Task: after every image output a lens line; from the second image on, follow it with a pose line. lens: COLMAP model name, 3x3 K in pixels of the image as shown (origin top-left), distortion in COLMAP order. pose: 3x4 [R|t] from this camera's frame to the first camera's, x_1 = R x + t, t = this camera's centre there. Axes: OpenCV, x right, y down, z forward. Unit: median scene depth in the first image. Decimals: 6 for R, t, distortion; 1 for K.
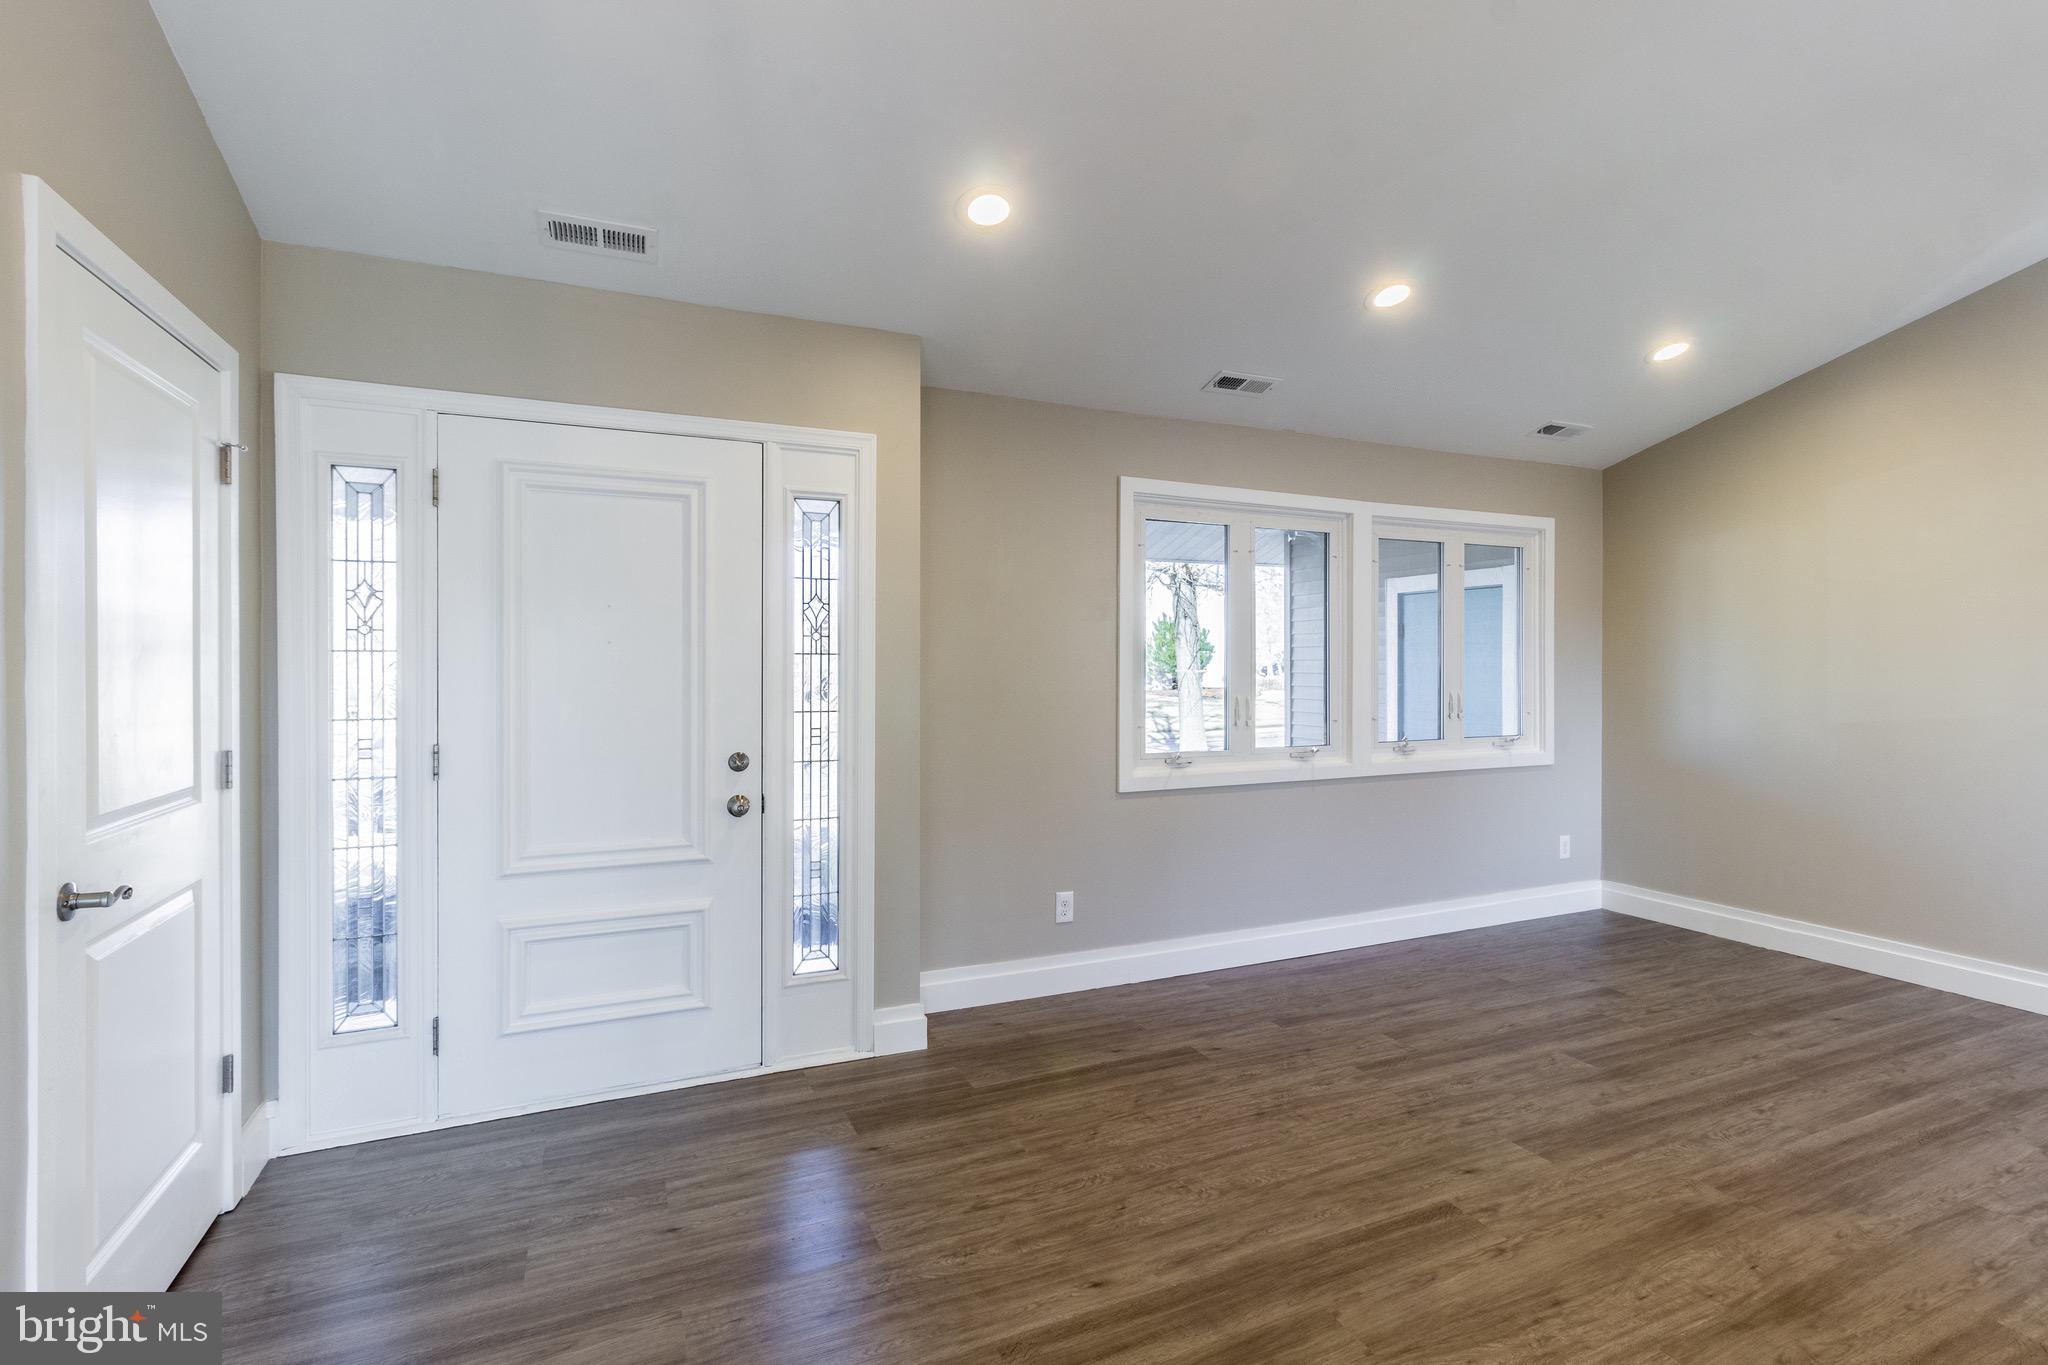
lens RADIAL K [[954.4, 0, 1023.8], [0, 954.4, 672.2], [0, 0, 1]] dist [0.003321, 0.000007]
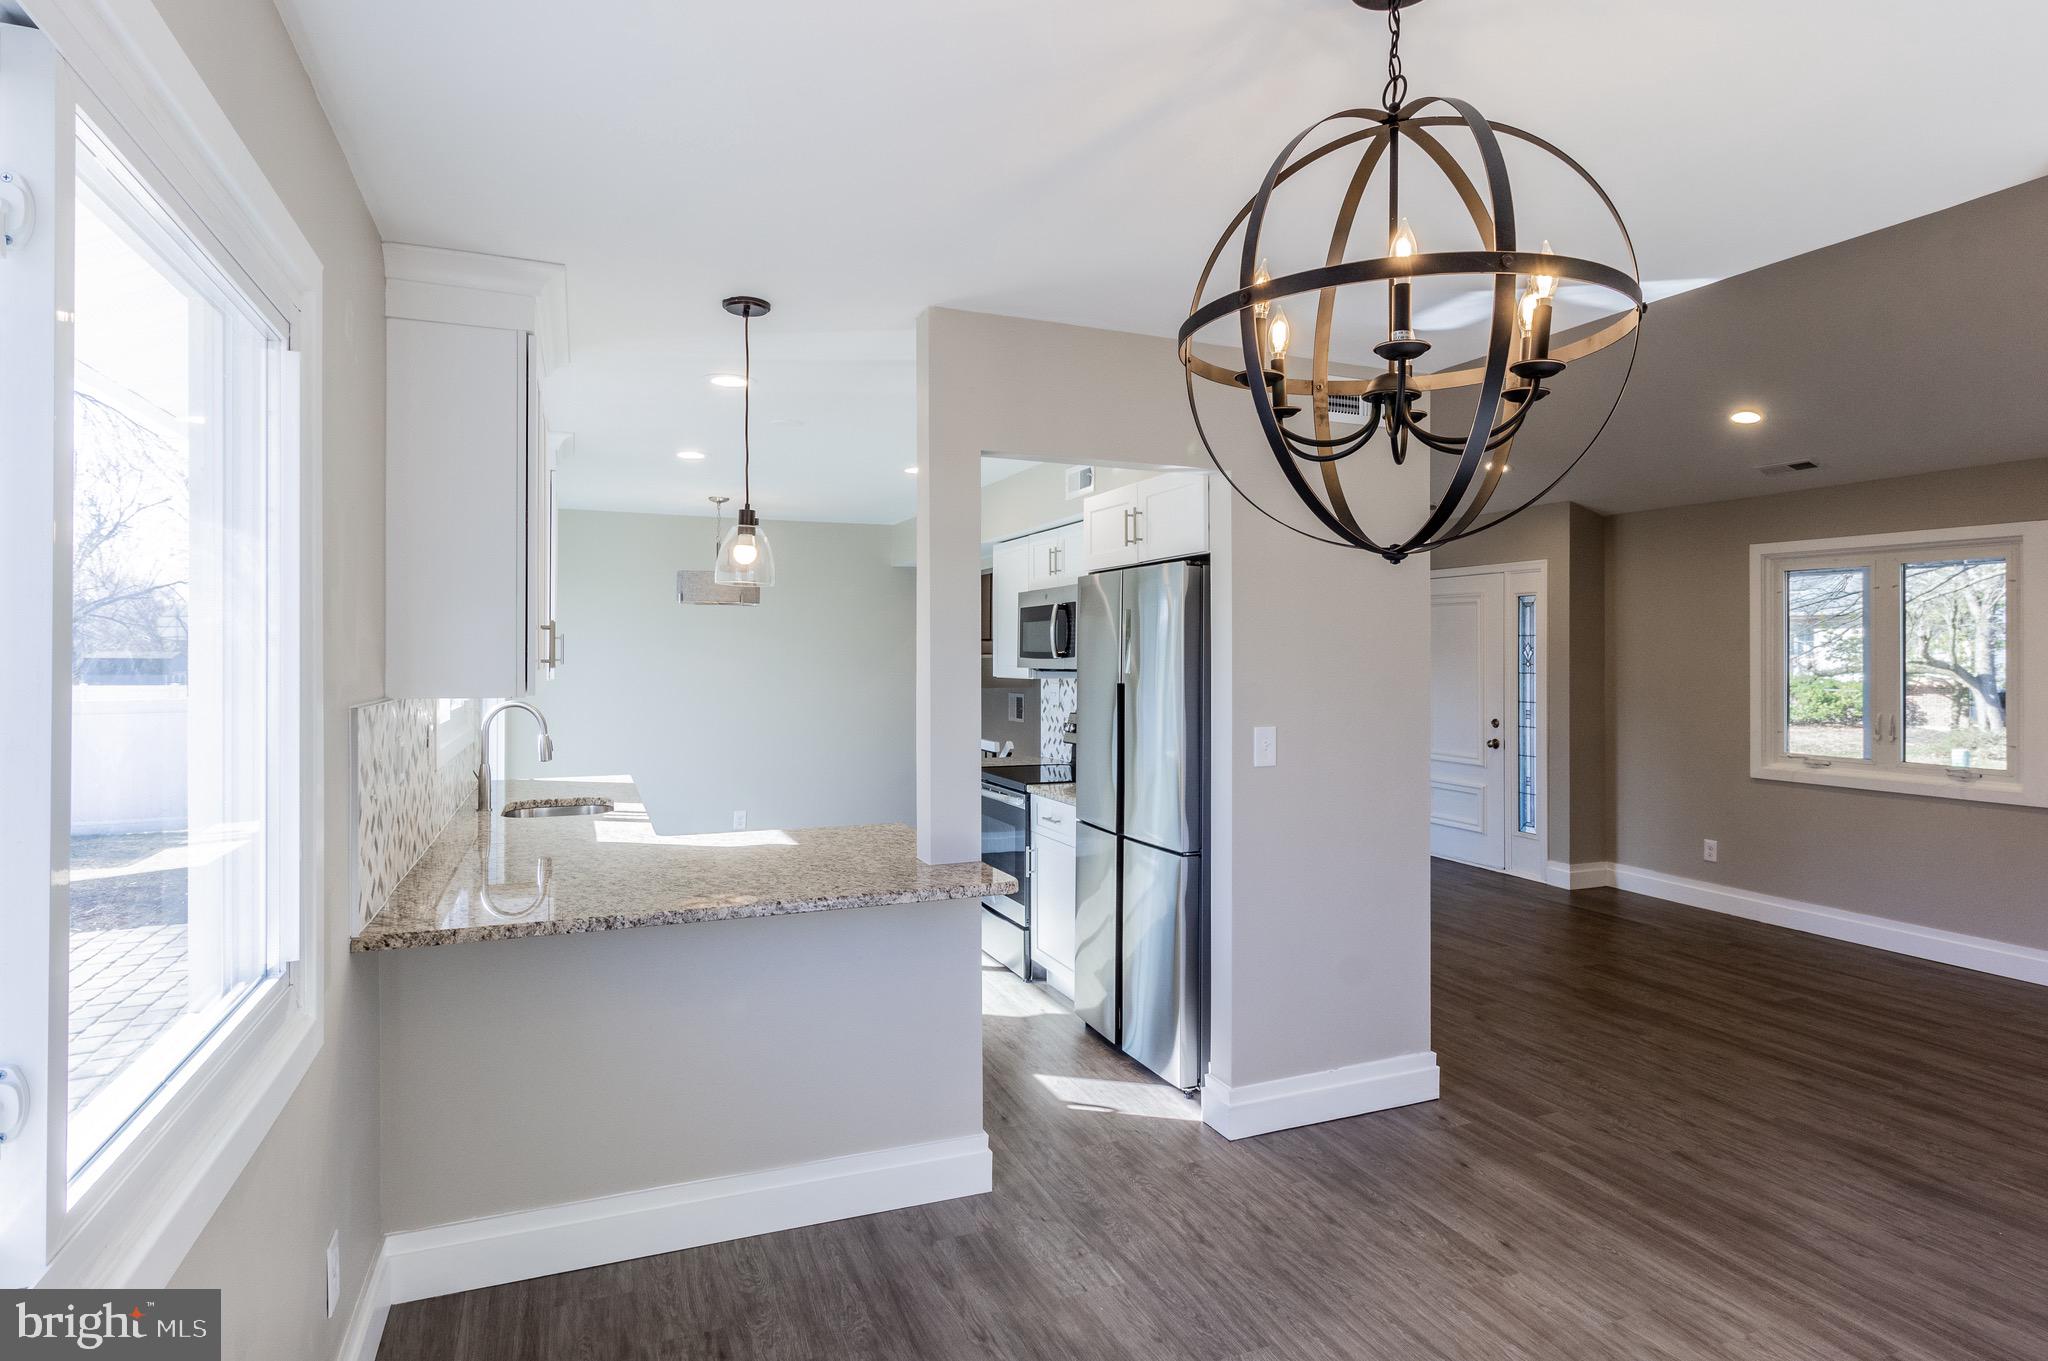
lens RADIAL K [[1092.2, 0, 1018.2], [0, 1092.2, 664.4], [0, 0, 1]] dist [-0.001146, -0.000272]
pose [[-0.032048, 0.009507, -0.999441, 2.380350], [-0.009919, 0.999902, 0.009830, -0.055889], [0.999437, 0.010228, -0.031951, 0.009890]]
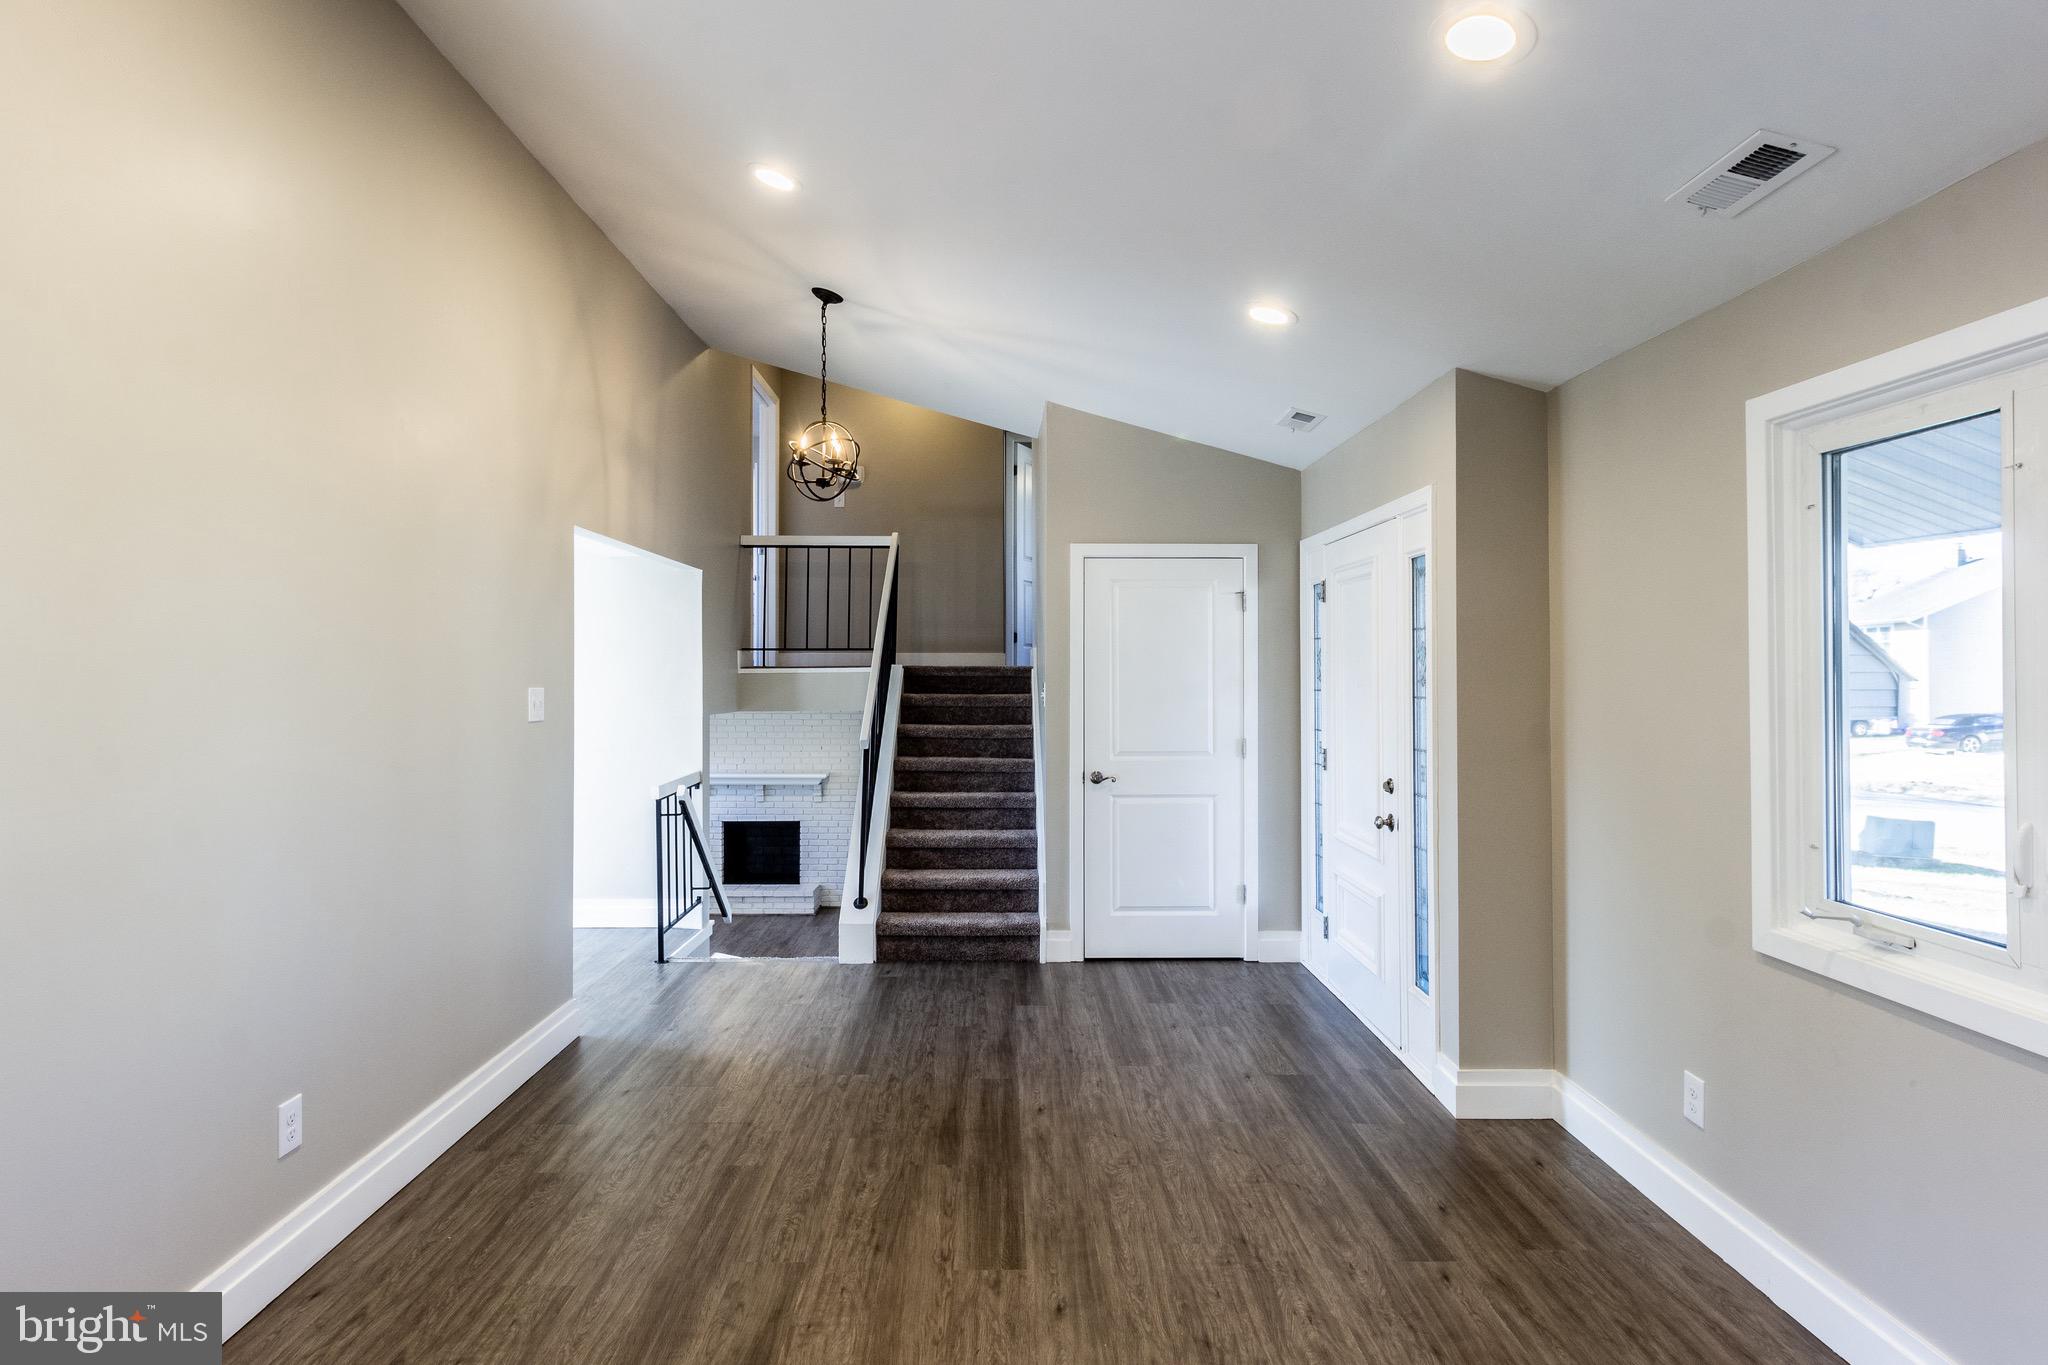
lens RADIAL K [[1047.2, 0, 1010.3], [0, 1047.2, 672.6], [0, 0, 1]] dist [-0.000918, 0.000162]
pose [[-0.395960, 0.001015, -0.918267, 1.208820], [-0.007612, 0.999961, 0.004387, -0.056394], [0.918236, 0.008727, -0.395937, 1.183532]]
